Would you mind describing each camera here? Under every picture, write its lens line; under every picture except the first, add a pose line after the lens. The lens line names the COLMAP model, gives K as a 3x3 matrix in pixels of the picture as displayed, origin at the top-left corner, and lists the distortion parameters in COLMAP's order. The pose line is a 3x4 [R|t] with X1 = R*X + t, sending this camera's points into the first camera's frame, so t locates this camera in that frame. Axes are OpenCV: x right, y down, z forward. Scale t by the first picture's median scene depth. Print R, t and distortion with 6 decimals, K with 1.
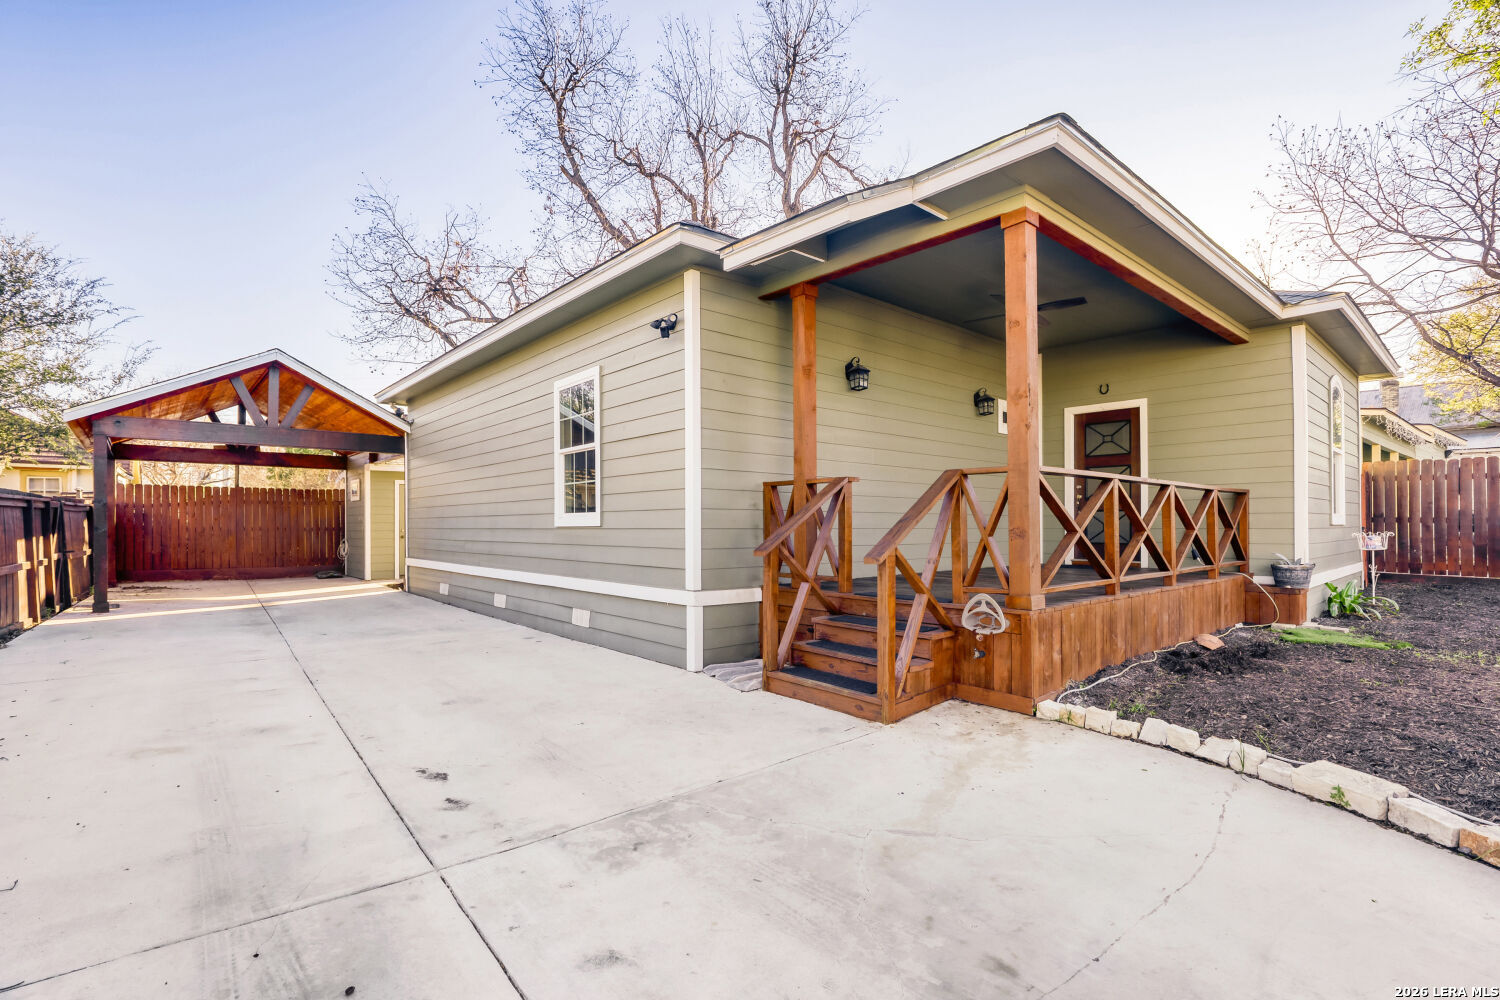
lens RADIAL K [[695.2, 0, 749.3], [0, 695.2, 517.2], [0, 0, 1]] dist [-0.020679, 0.000883]
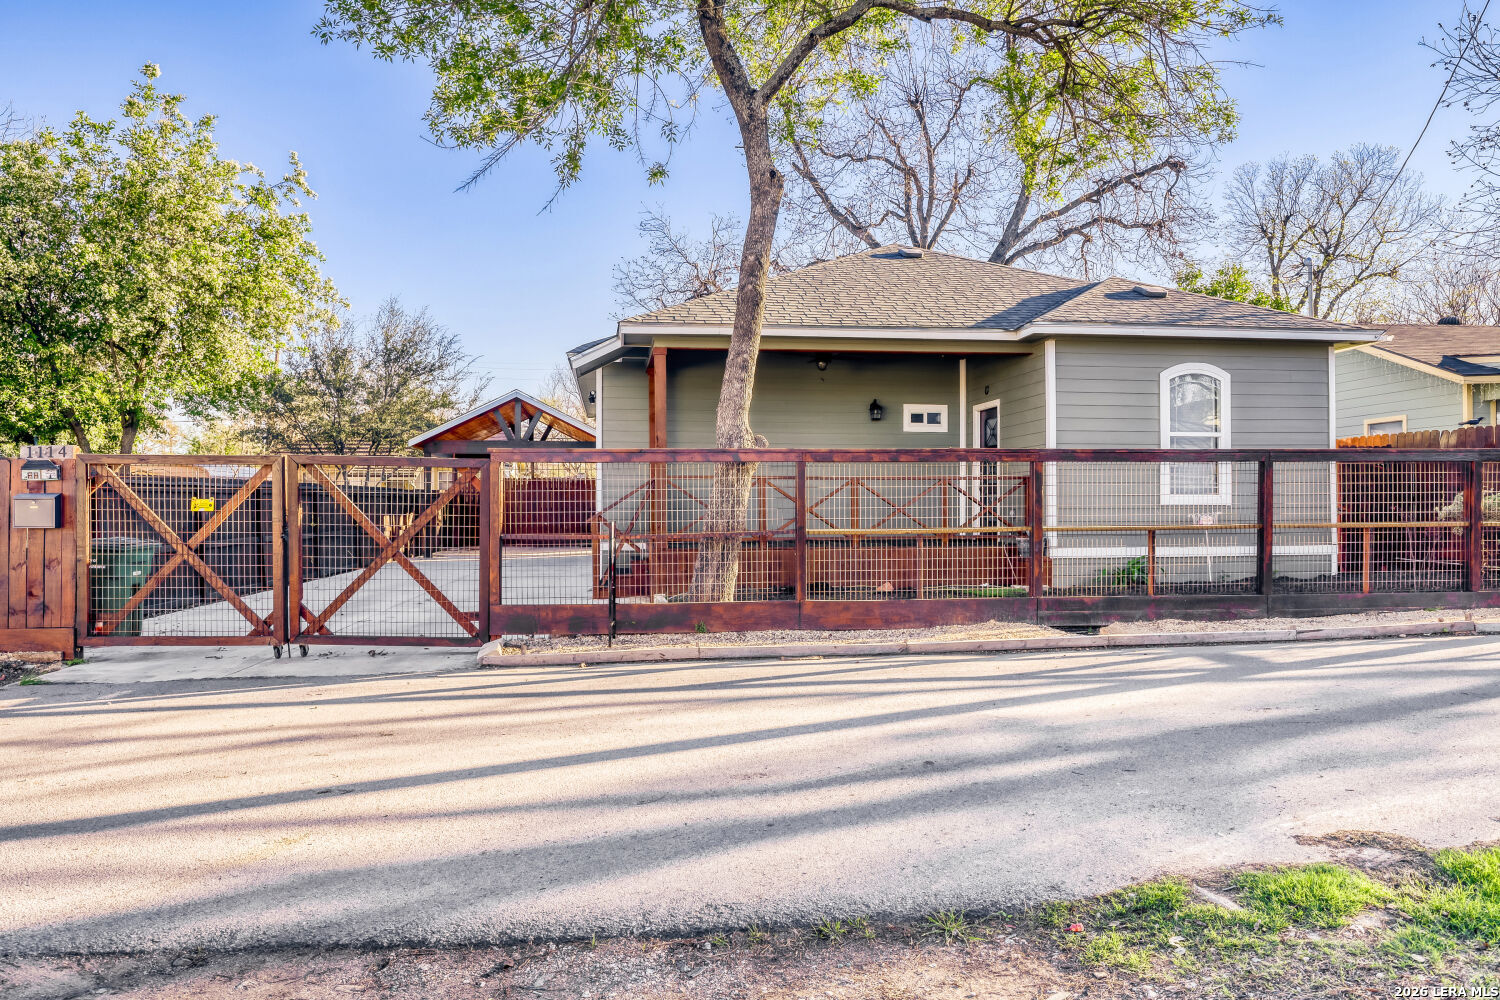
lens RADIAL K [[957.9, 0, 750.0], [0, 957.9, 500.0], [0, 0, 1]] dist [0.001624, 0.000143]
pose [[0.845387, -0.001481, -0.534152, 0.578855], [0.002460, 0.999996, 0.001119, 0.000675], [0.534148, -0.002260, 0.845388, -0.345047]]
